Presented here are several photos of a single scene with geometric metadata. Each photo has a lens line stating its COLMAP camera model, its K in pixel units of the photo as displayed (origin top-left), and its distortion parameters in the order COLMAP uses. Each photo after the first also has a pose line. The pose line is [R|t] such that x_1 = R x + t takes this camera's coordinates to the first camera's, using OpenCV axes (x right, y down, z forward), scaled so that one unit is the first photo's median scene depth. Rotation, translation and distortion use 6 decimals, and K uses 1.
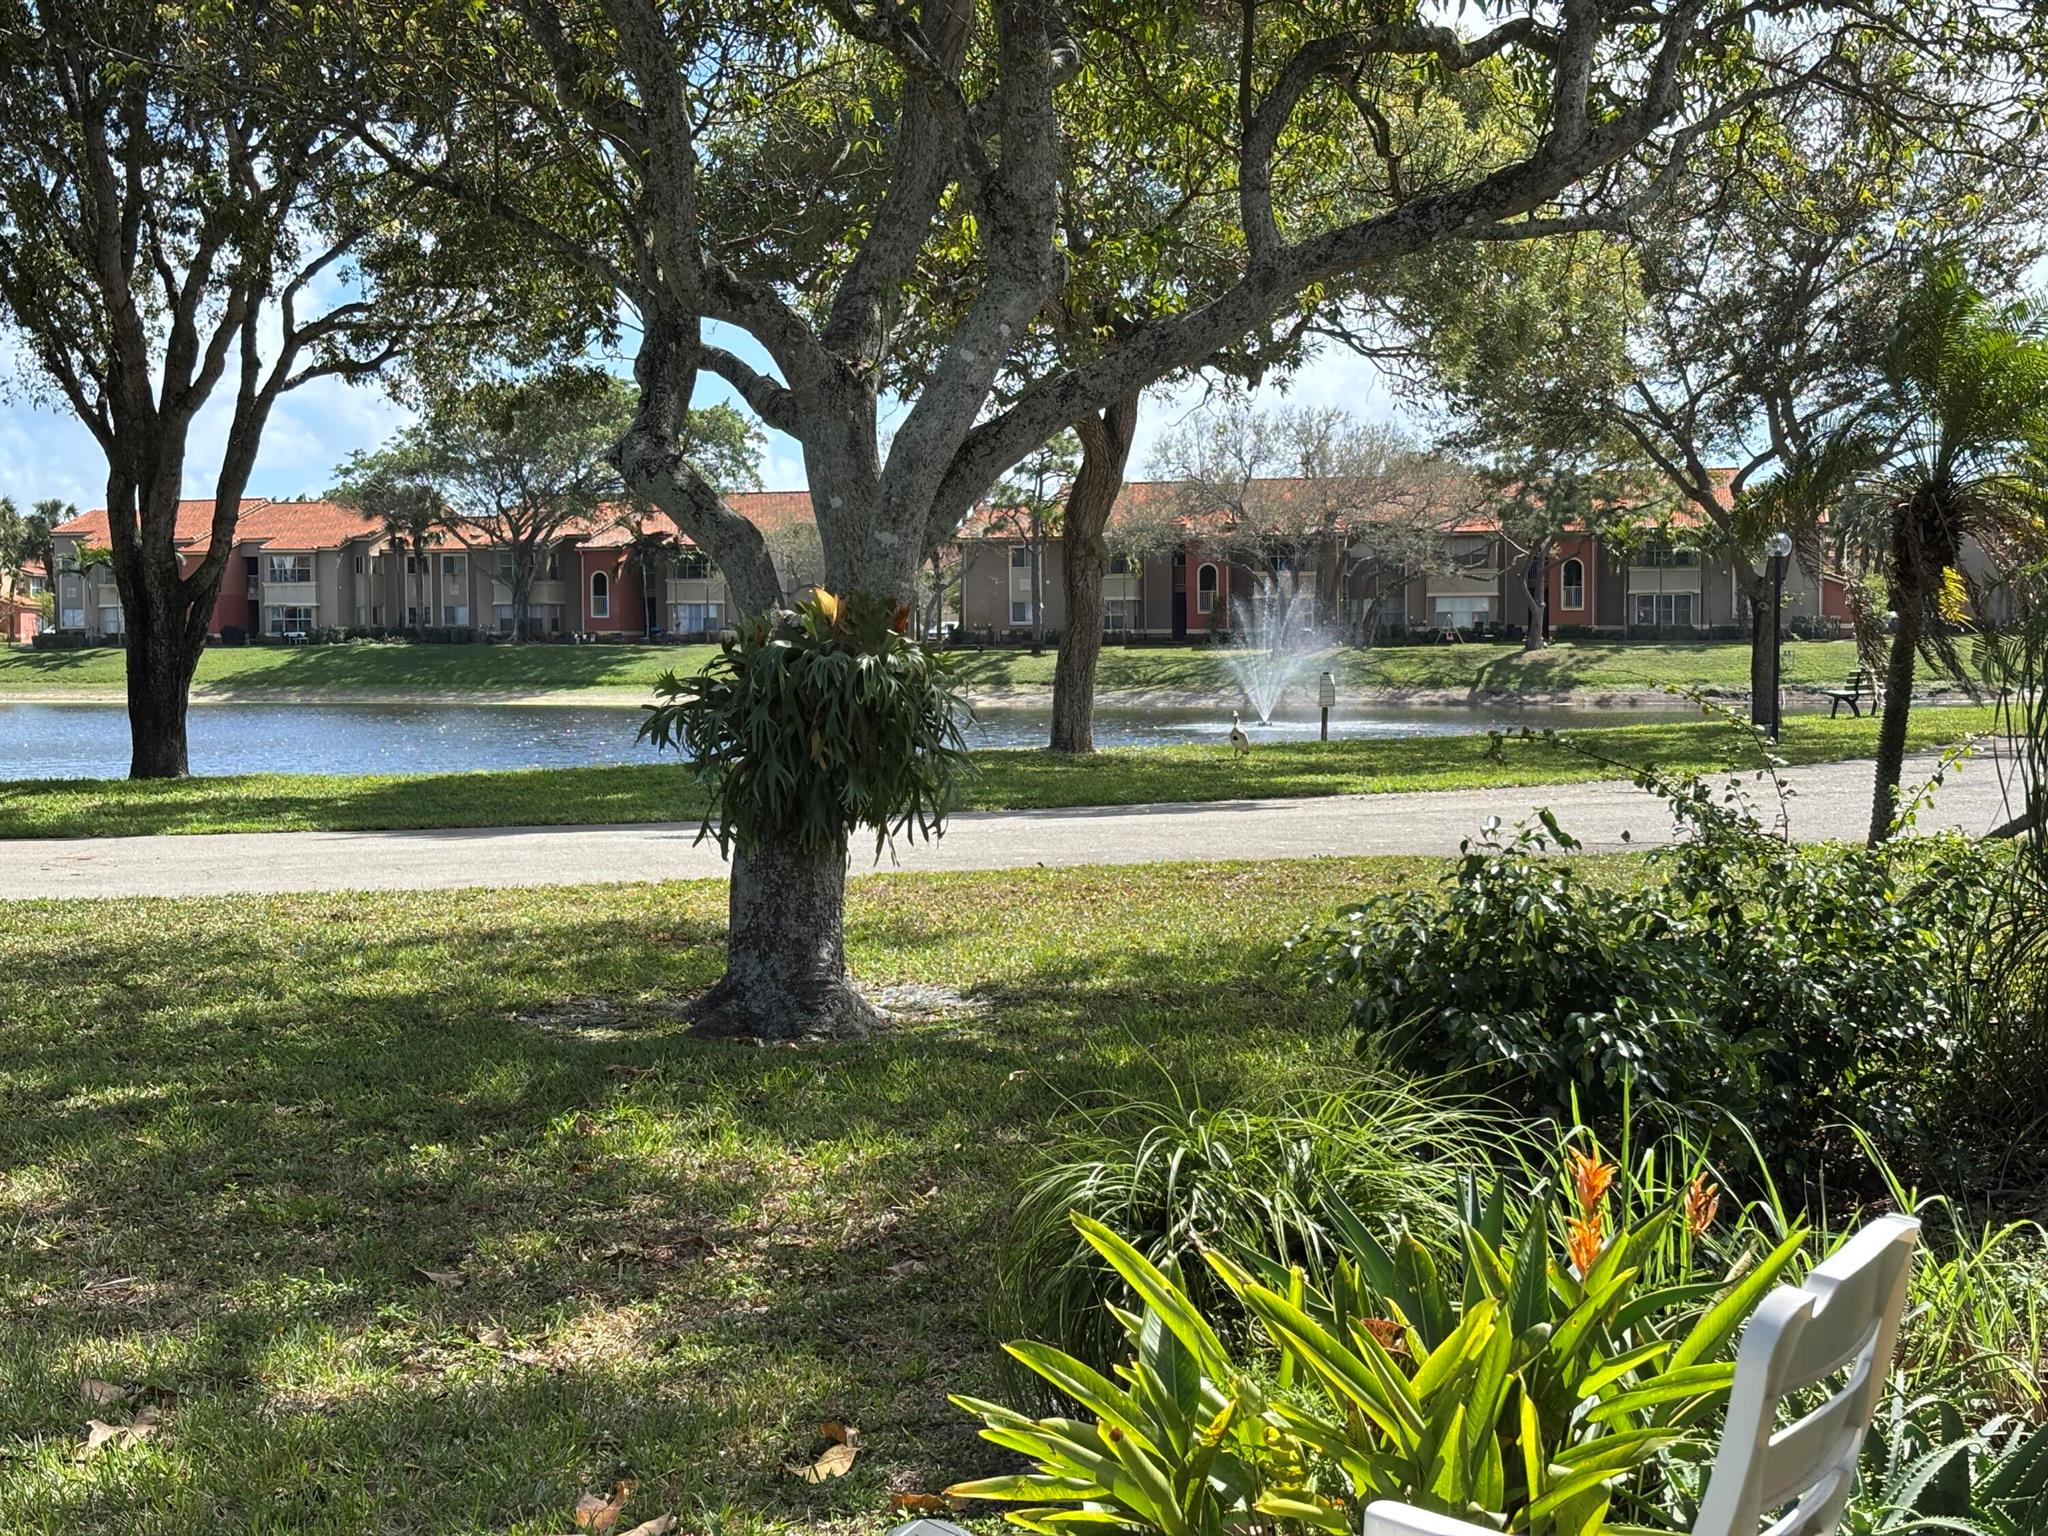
lens RADIAL K [[3205.0, 0, 1024.0], [0, 3205.0, 768.0], [0, 0, 1]] dist [0.301180, -1.480314]
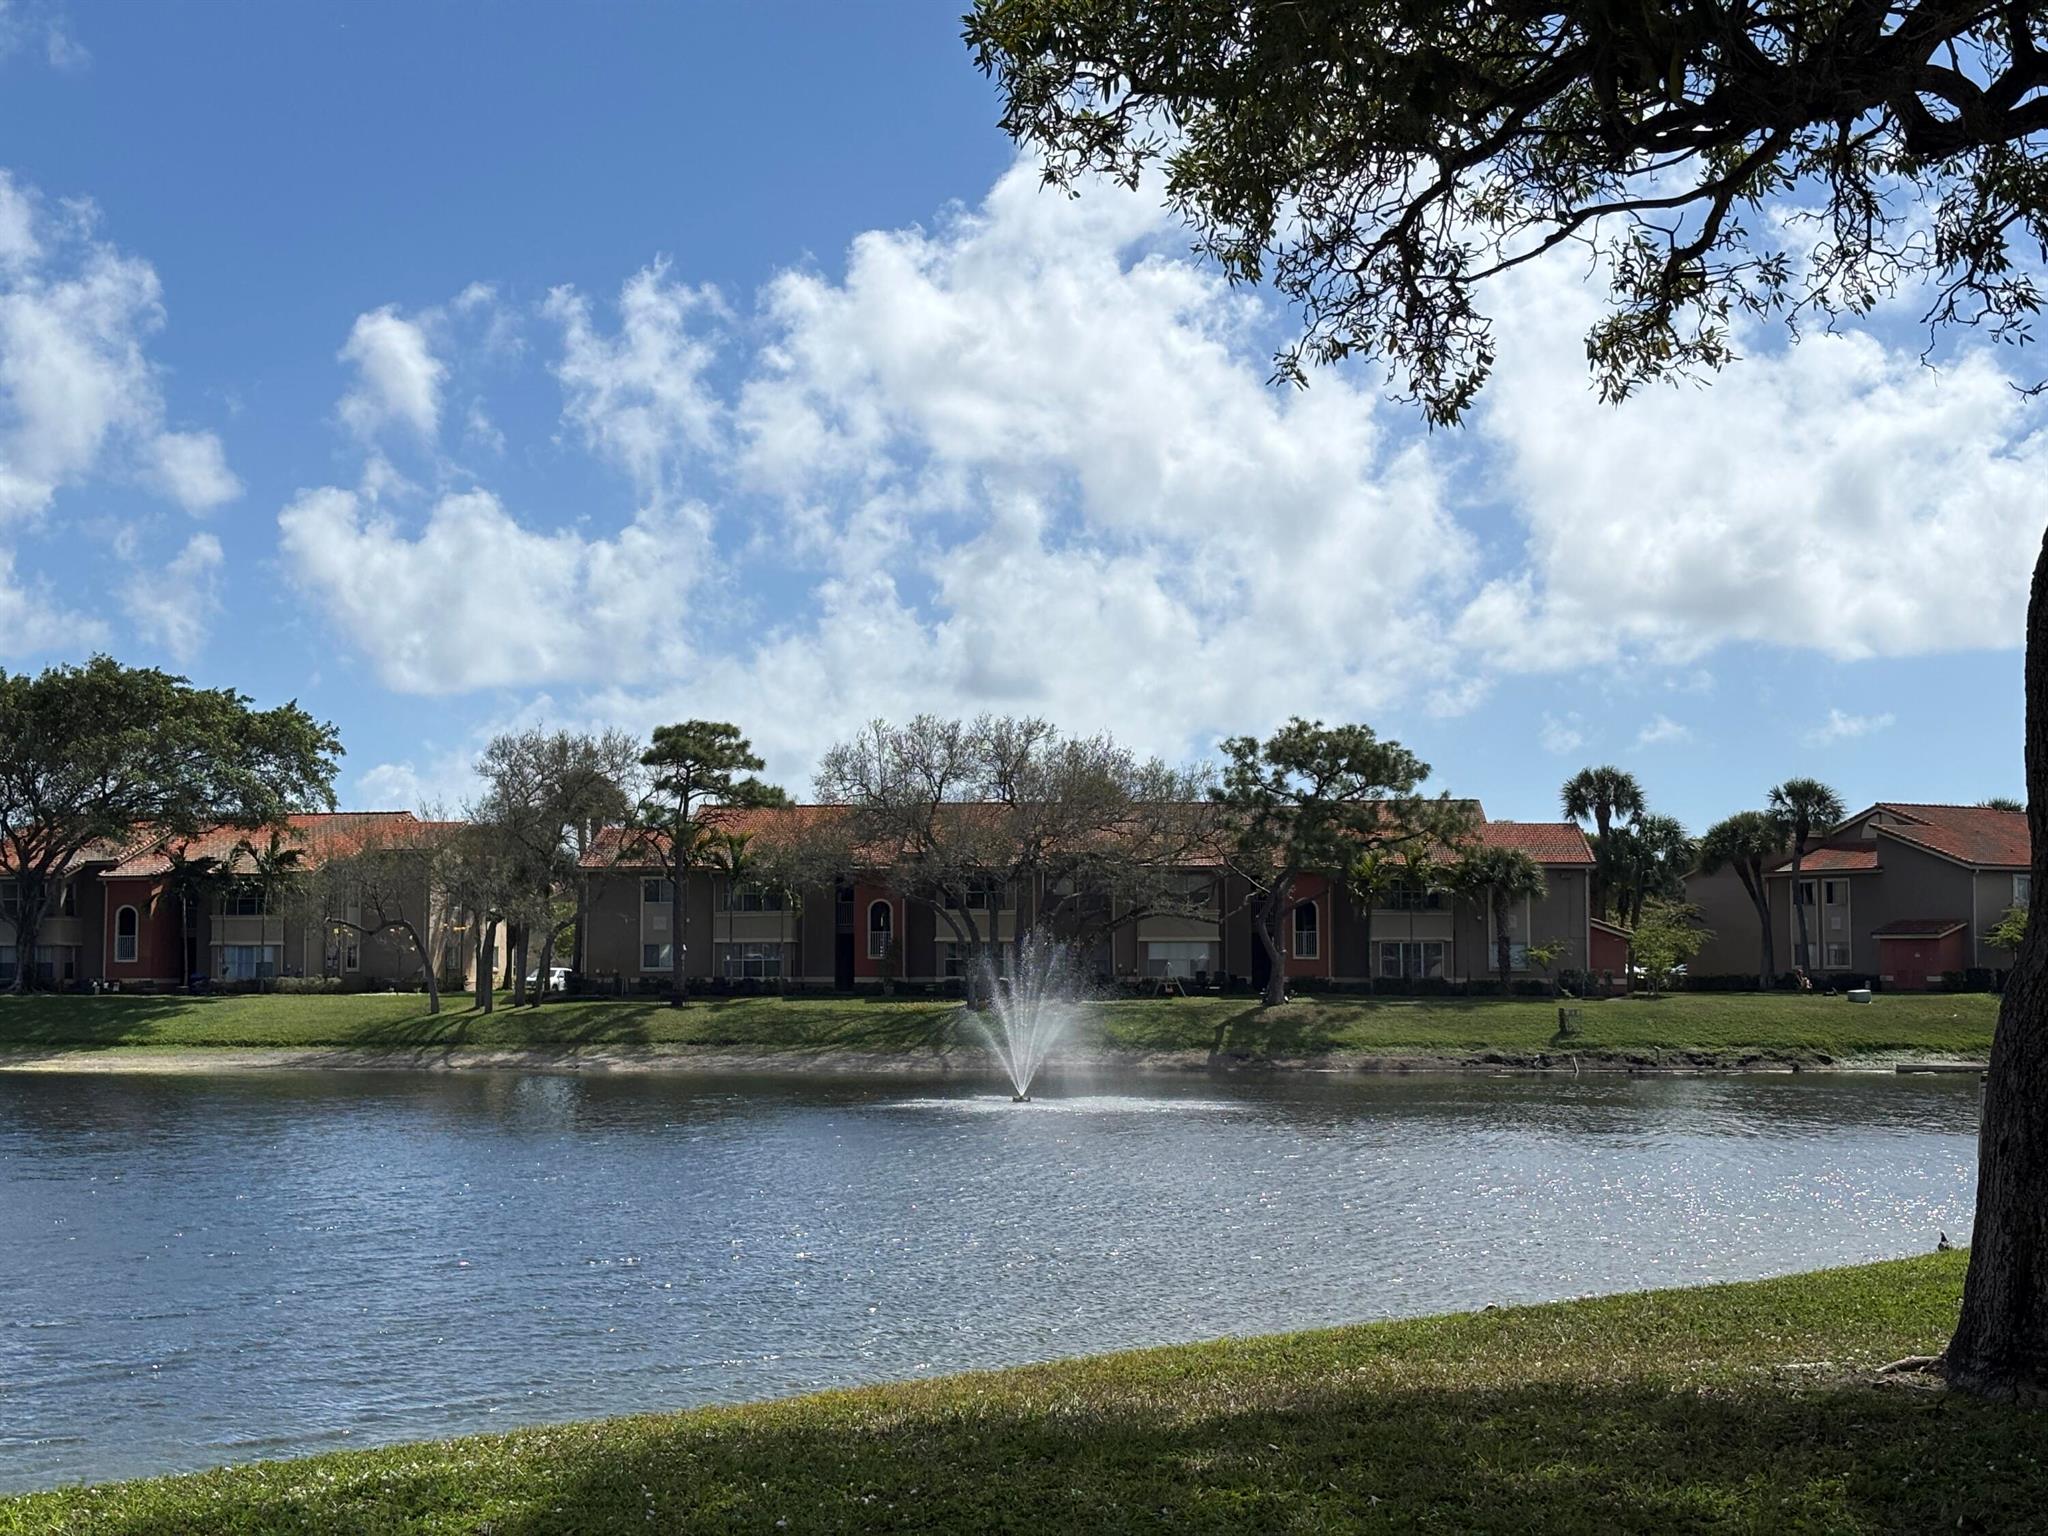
lens RADIAL K [[3205.0, 0, 1024.0], [0, 3205.0, 768.0], [0, 0, 1]] dist [0.301180, -1.480314]
pose [[0.989314, 0.015621, 0.144962, -0.029691], [0.000287, 0.994033, -0.109078, -0.006213], [-0.145801, 0.107954, 0.983406, 0.167131]]
